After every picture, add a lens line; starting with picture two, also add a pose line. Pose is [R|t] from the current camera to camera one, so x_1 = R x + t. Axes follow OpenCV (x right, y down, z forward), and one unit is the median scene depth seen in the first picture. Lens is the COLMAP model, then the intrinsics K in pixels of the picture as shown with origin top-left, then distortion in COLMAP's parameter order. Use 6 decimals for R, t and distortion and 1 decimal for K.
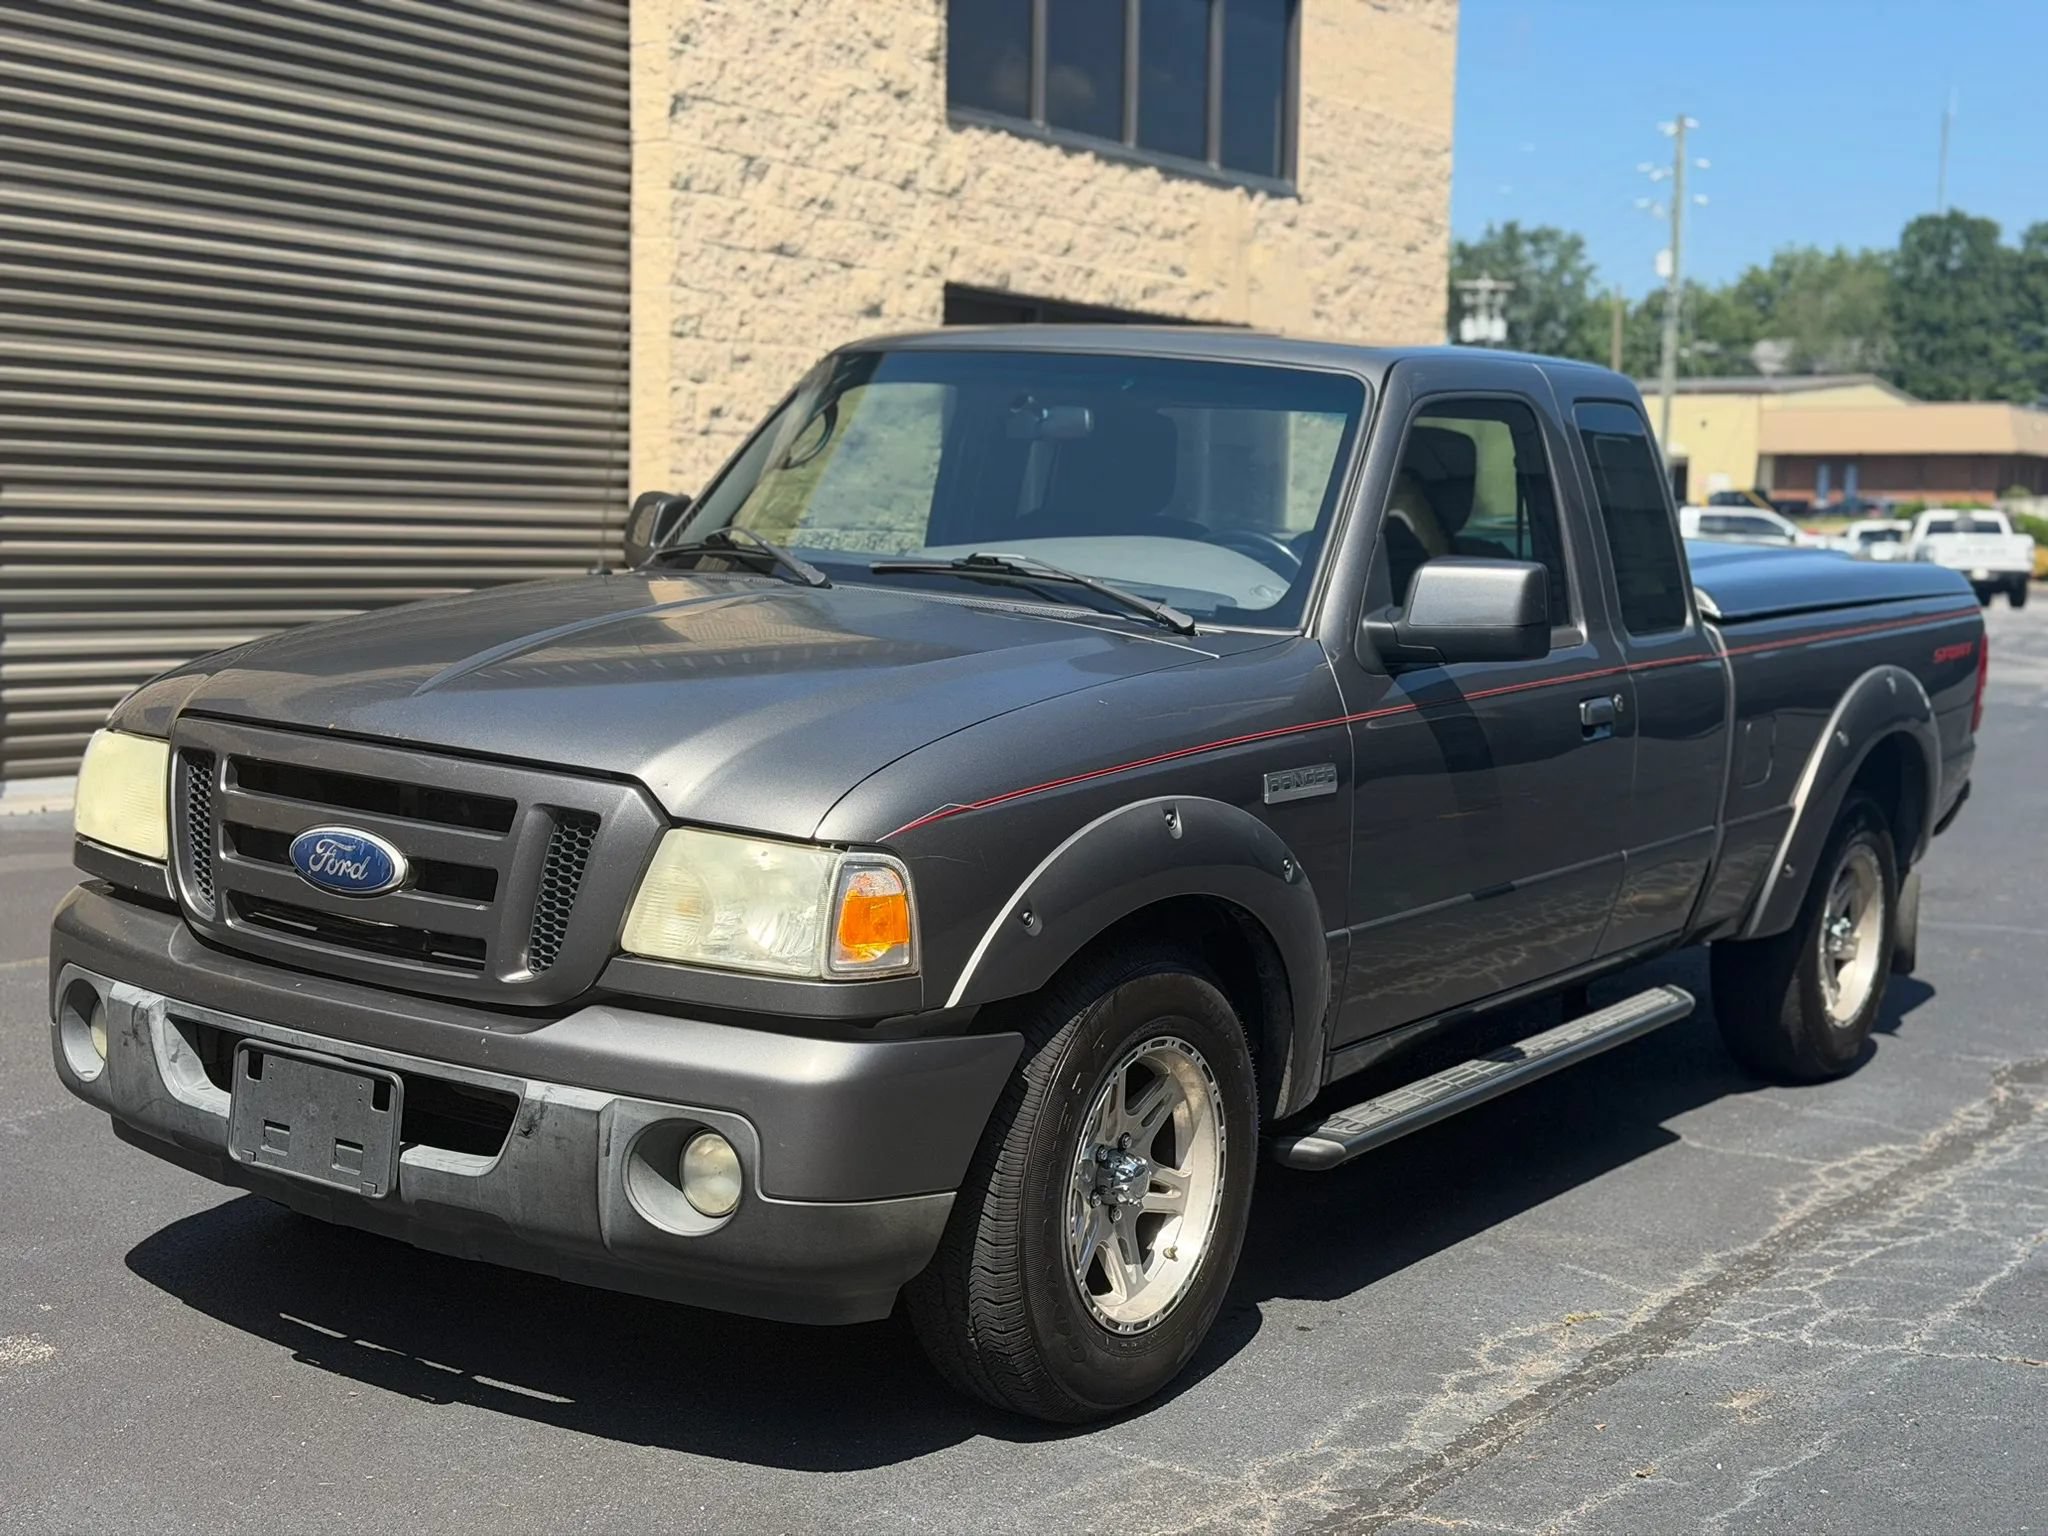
lens RADIAL K [[2881.3, 0, 1012.3], [0, 2881.3, 755.6], [0, 0, 1]] dist [0.113922, 0.000000]
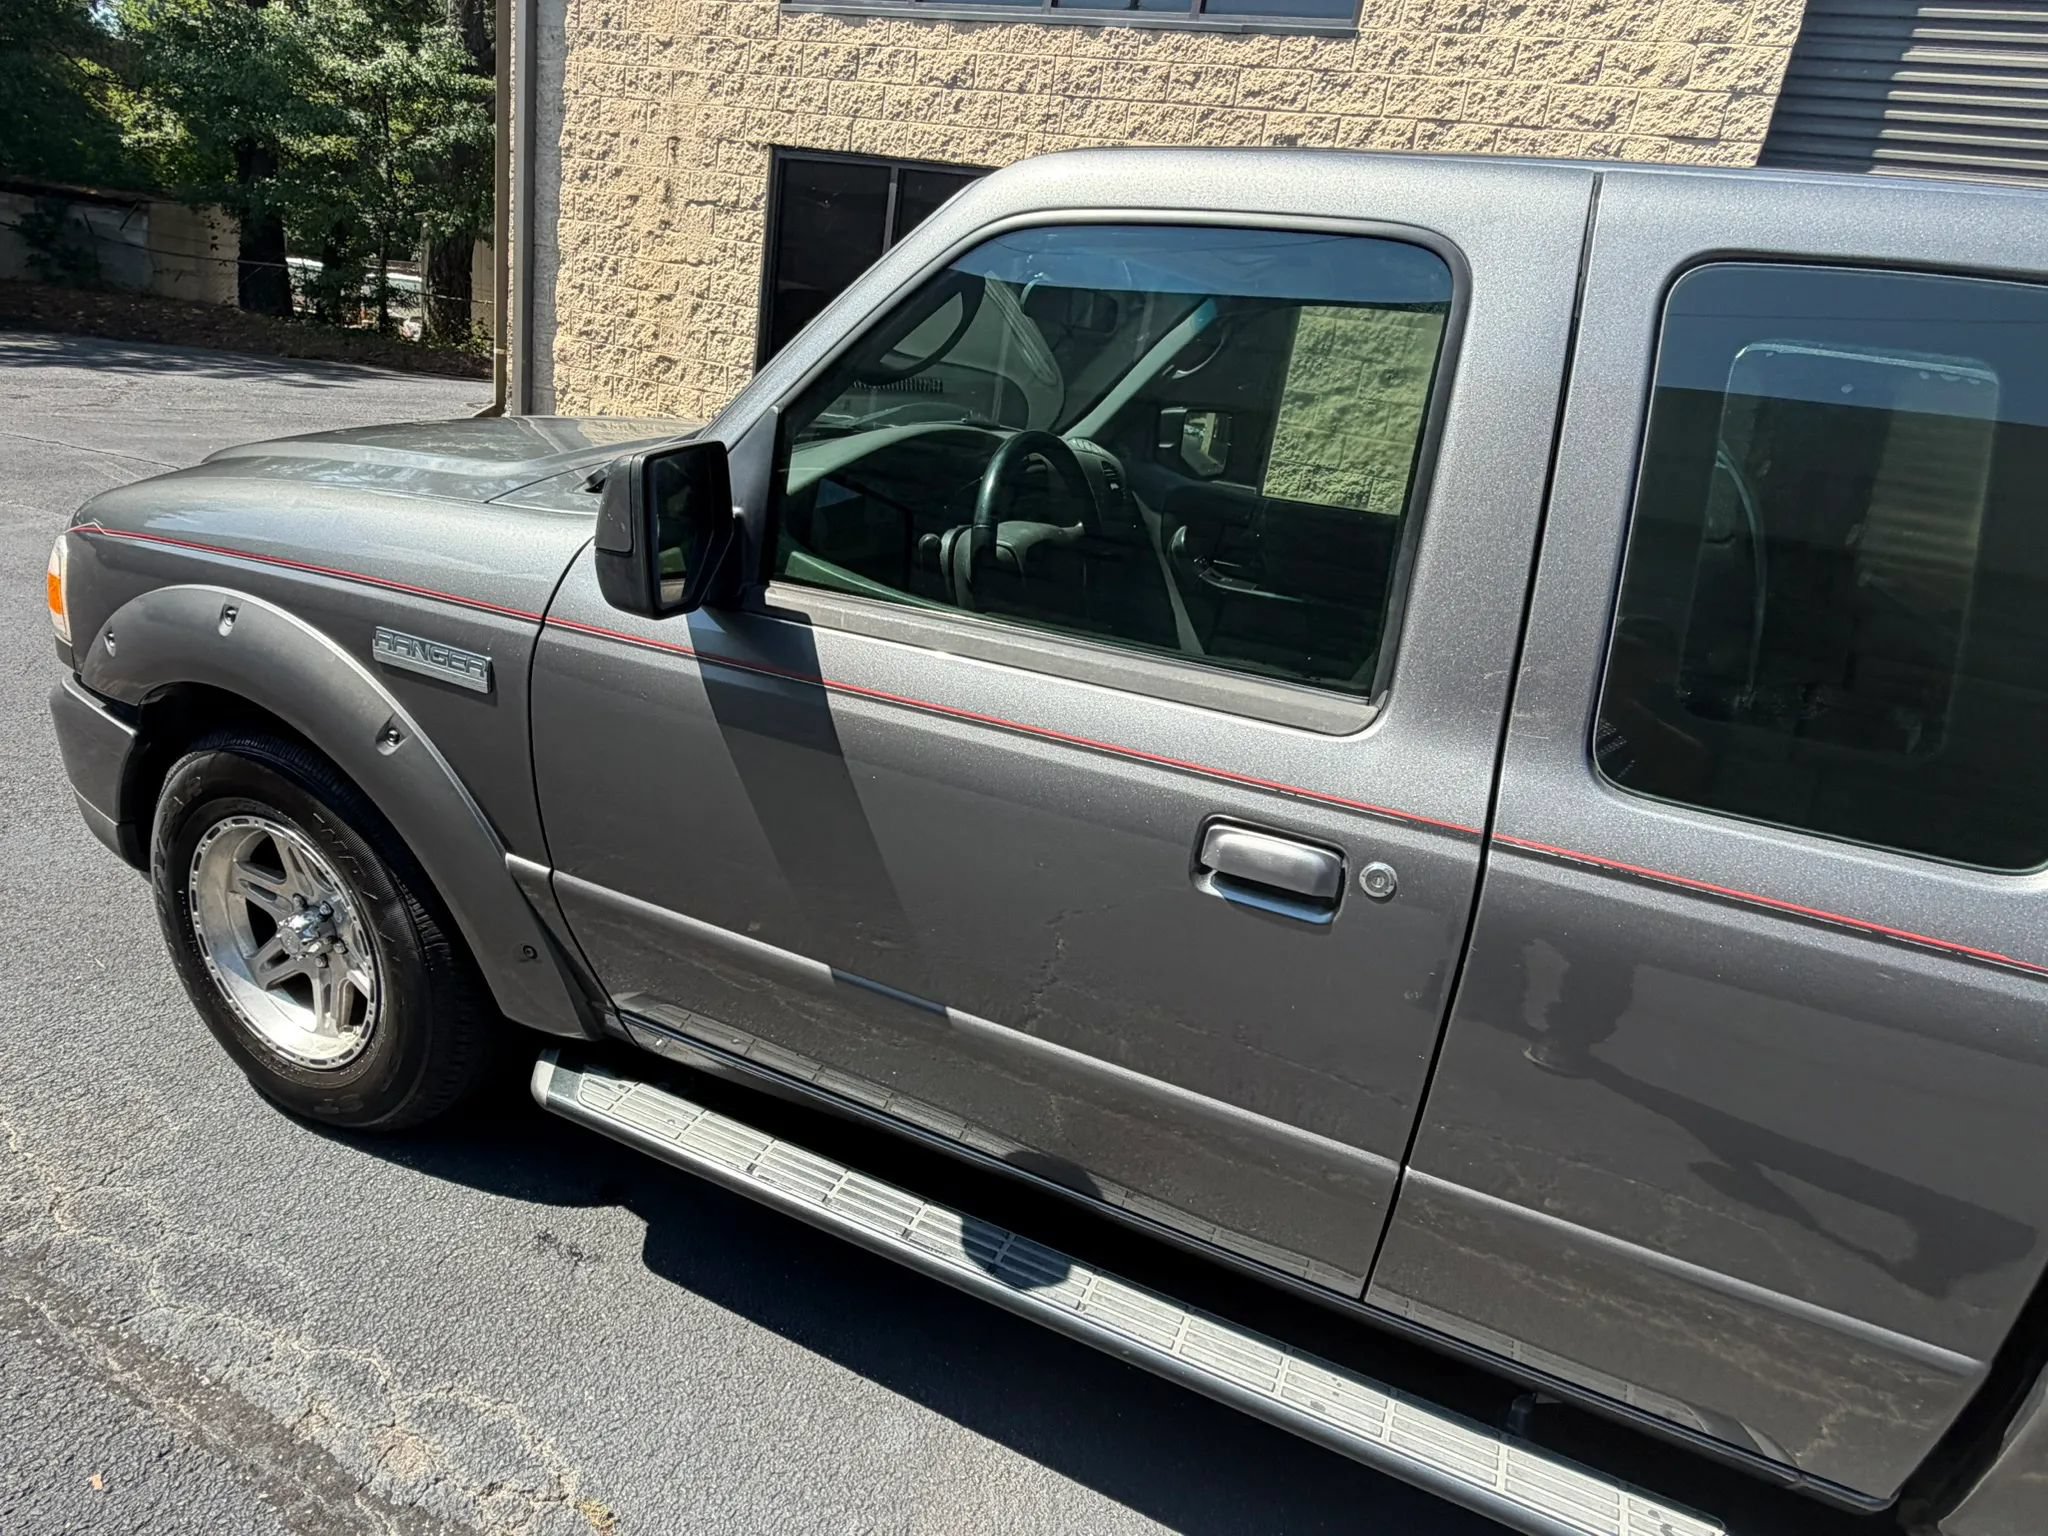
lens RADIAL K [[1175.5, 0, 1013.3], [0, 1175.5, 761.8], [0, 0, 1]] dist [0.005291, -0.000233]
pose [[0.172844, 0.321411, -0.931032, 0.478409], [-0.218023, 0.934295, 0.282062, -0.100683], [0.960516, 0.154234, 0.231563, 1.124823]]
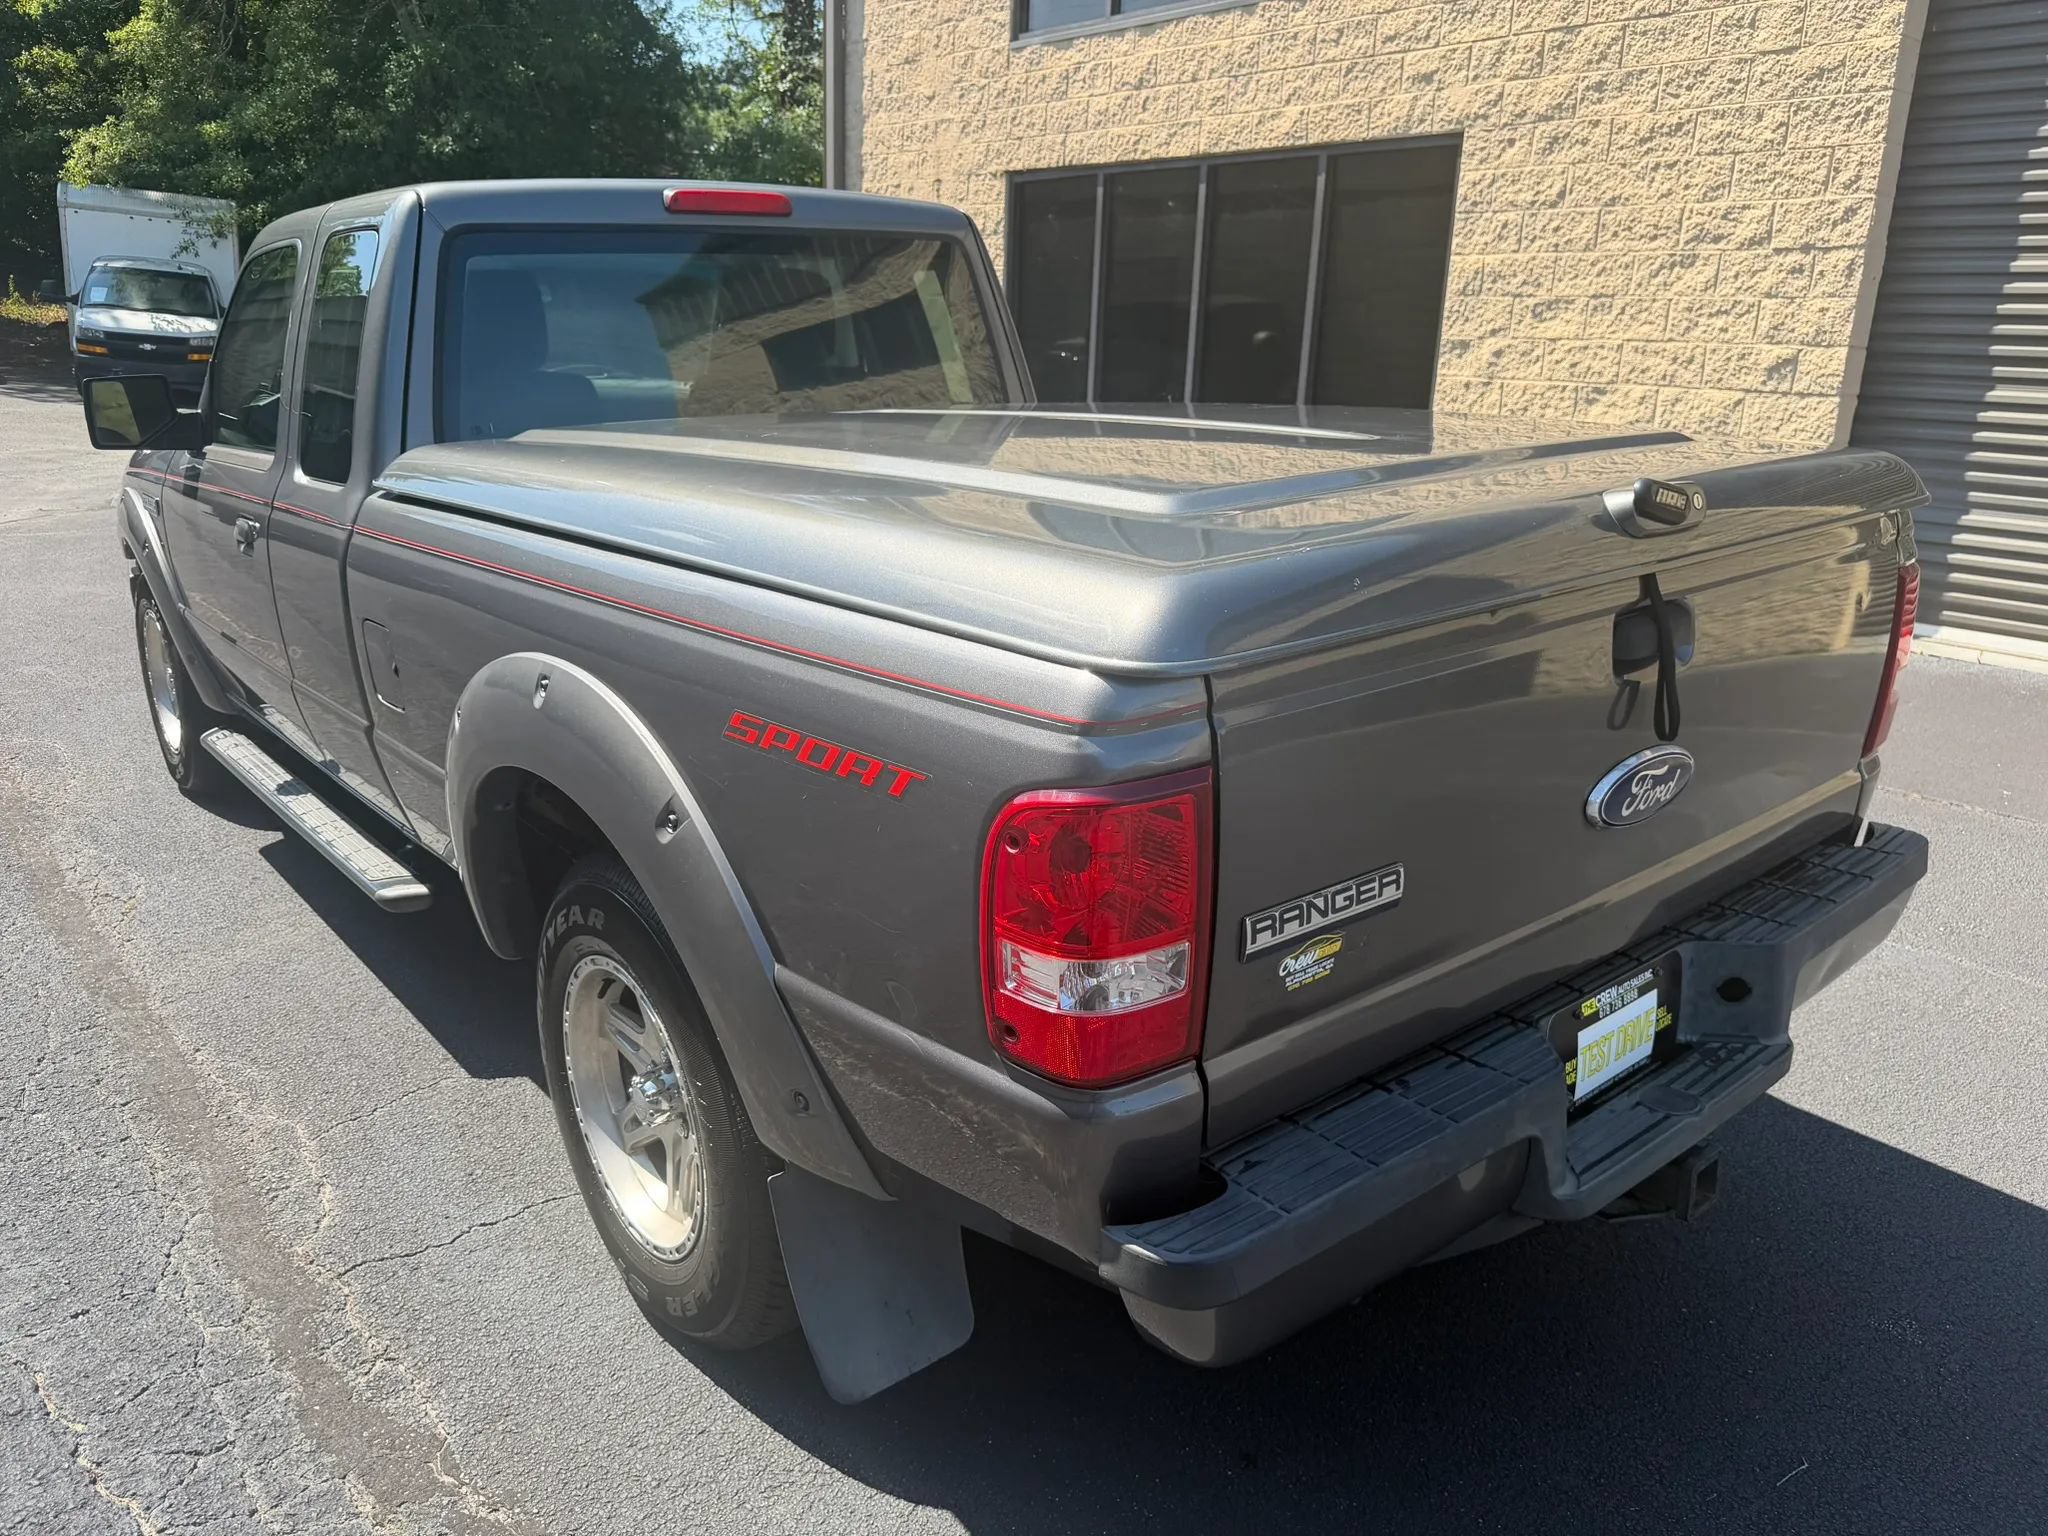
lens RADIAL K [[1473.0, 0, 1026.5], [0, 1473.0, 760.1], [0, 0, 1]] dist [0.022233, -0.030408]
pose [[-0.284887, 0.239230, -0.928229, 0.843624], [-0.112709, 0.953279, 0.280278, -0.158177], [0.951912, 0.184468, -0.244614, 1.798760]]
